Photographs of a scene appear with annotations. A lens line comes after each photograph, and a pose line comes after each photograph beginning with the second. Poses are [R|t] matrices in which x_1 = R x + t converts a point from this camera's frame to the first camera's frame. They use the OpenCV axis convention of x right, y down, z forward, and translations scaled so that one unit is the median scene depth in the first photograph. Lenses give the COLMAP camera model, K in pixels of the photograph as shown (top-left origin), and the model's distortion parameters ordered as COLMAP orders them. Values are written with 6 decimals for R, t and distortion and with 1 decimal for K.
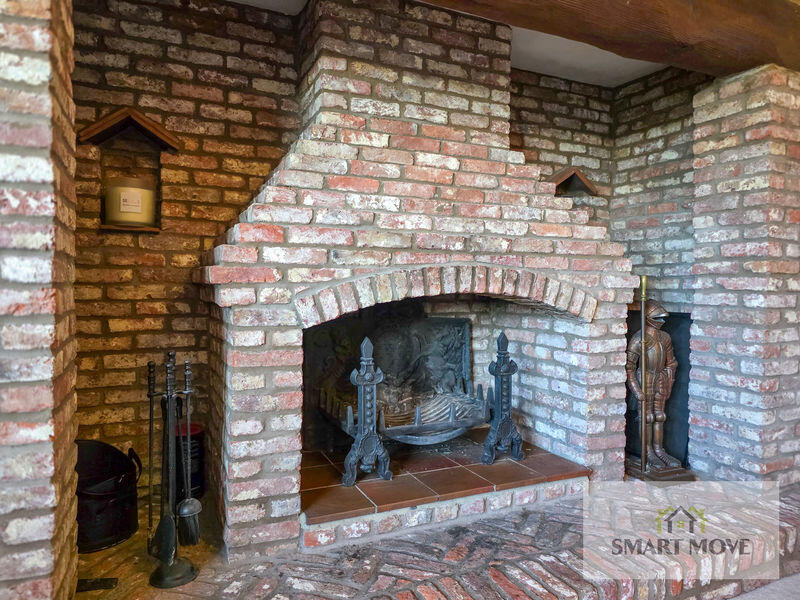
lens RADIAL K [[535.6, 0, 398.5], [0, 535.6, 295.2], [0, 0, 1]] dist [0.034546, -0.006830]
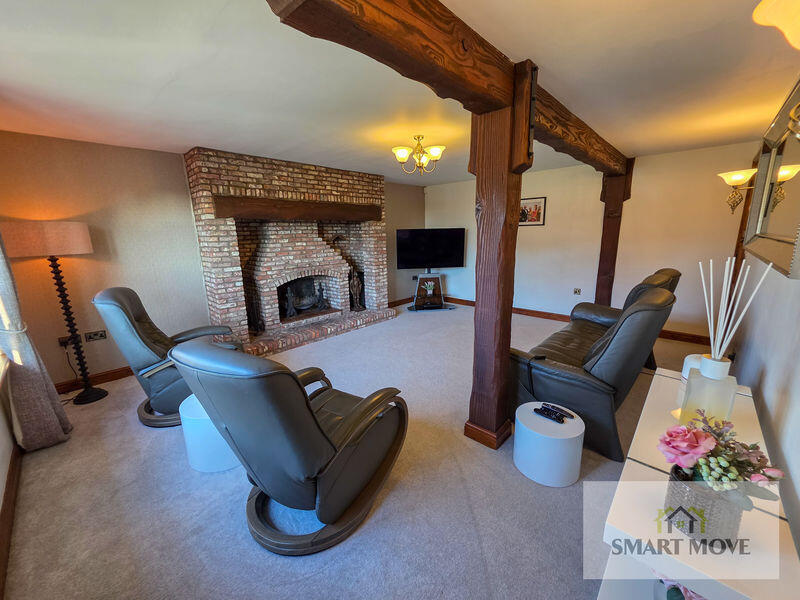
lens RADIAL K [[319.4, 0, 406.7], [0, 319.4, 299.6], [0, 0, 1]] dist [0.000836, 0.000545]
pose [[0.922266, -0.106144, 0.371698, -0.140457], [0.034338, 0.980256, 0.194726, -0.279345], [-0.385028, -0.166826, 0.907702, -1.699726]]
